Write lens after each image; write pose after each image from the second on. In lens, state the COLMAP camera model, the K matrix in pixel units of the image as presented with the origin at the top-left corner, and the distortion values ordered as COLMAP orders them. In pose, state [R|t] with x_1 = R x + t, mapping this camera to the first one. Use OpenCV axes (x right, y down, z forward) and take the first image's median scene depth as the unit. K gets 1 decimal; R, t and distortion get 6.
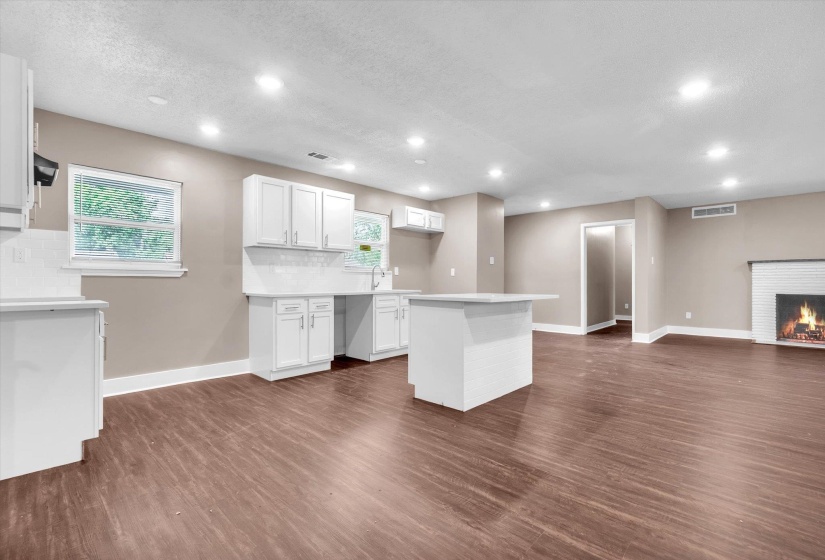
lens RADIAL K [[372.2, 0, 414.7], [0, 372.2, 283.3], [0, 0, 1]] dist [-0.000900, -0.000890]
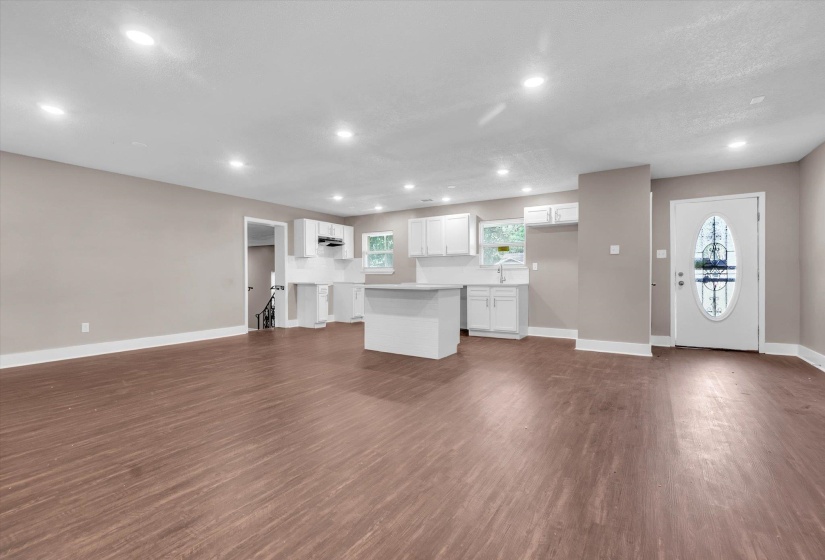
lens RADIAL K [[372.2, 0, 415.1], [0, 372.2, 283.4], [0, 0, 1]] dist [-0.000900, -0.000890]
pose [[0.200170, 0.018342, -0.979589, 0.967468], [-0.001964, 0.999830, 0.018320, -0.002628], [0.979759, -0.001744, 0.200172, 0.441551]]
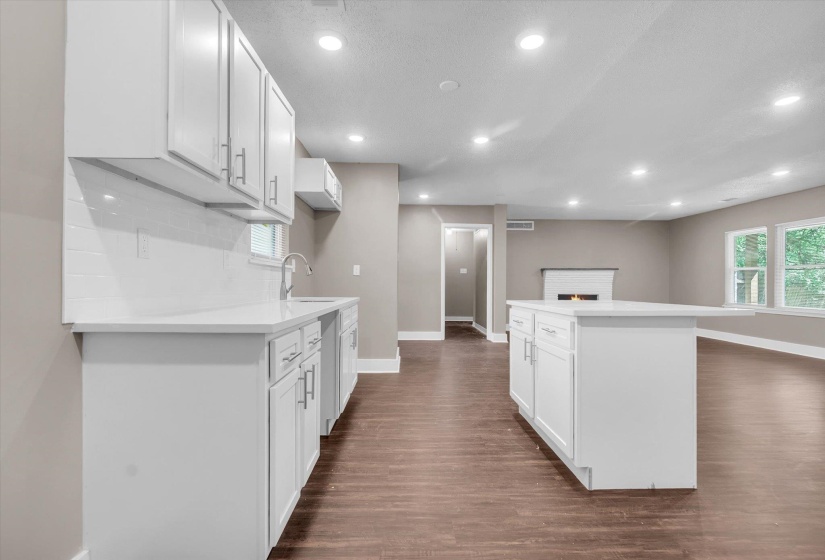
lens RADIAL K [[372.2, 0, 407.8], [0, 372.2, 287.1], [0, 0, 1]] dist [-0.000900, -0.000890]
pose [[0.719033, -0.002977, 0.694970, -0.334503], [-0.001364, 0.999983, 0.005695, -0.002103], [-0.694975, -0.005042, 0.719017, 0.445474]]
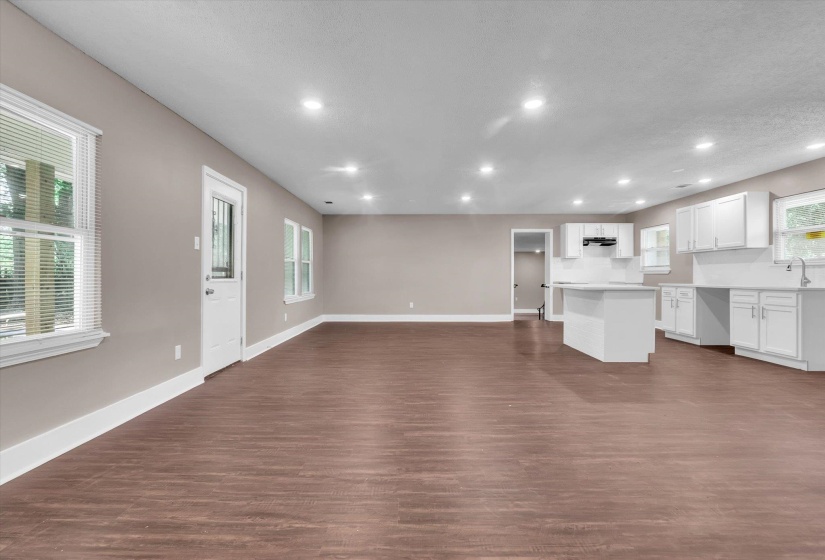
lens RADIAL K [[372.2, 0, 413.3], [0, 372.2, 278.9], [0, 0, 1]] dist [-0.000900, -0.000890]
pose [[-0.719047, 0.005908, -0.694936, 1.019504], [-0.001628, 0.999947, 0.010186, -0.005000], [0.694960, 0.008456, -0.718999, 0.924777]]
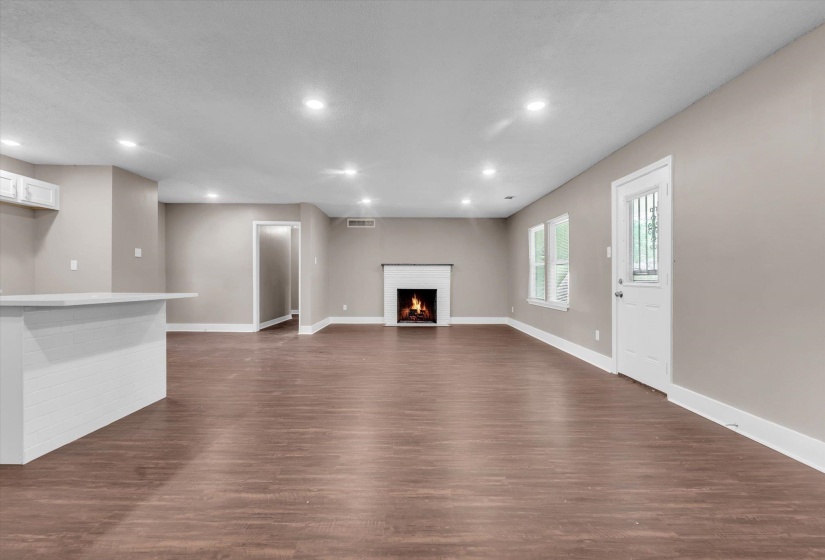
lens RADIAL K [[372.2, 0, 395.8], [0, 372.2, 281.0], [0, 0, 1]] dist [-0.000900, -0.000890]
pose [[0.732850, 0.002033, 0.680387, 0.071104], [-0.002528, 0.999997, -0.000266, 0.000366], [-0.680386, -0.001525, 0.732853, 0.008672]]
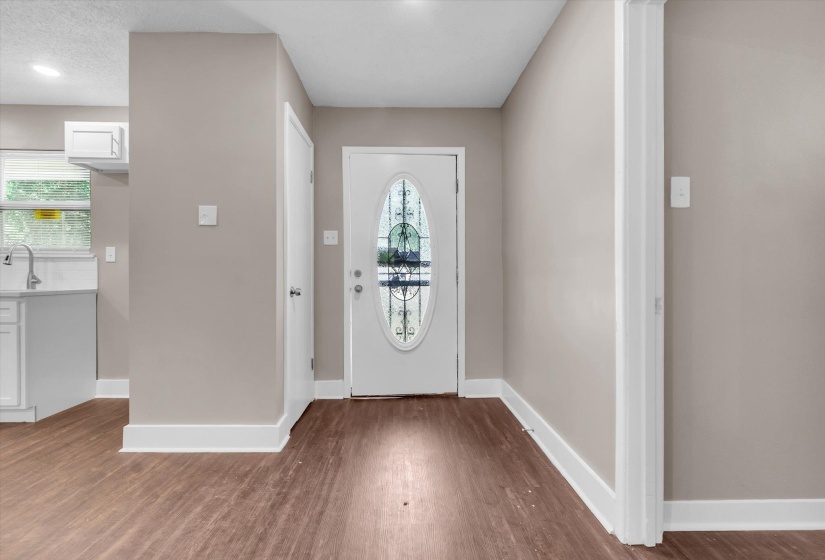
lens RADIAL K [[372.2, 0, 406.3], [0, 372.2, 282.4], [0, 0, 1]] dist [-0.000900, -0.000890]
pose [[0.698707, 0.016205, -0.715225, 0.630833], [-0.011476, 0.999869, 0.011443, -0.003615], [0.715316, 0.000213, 0.698801, 0.945549]]
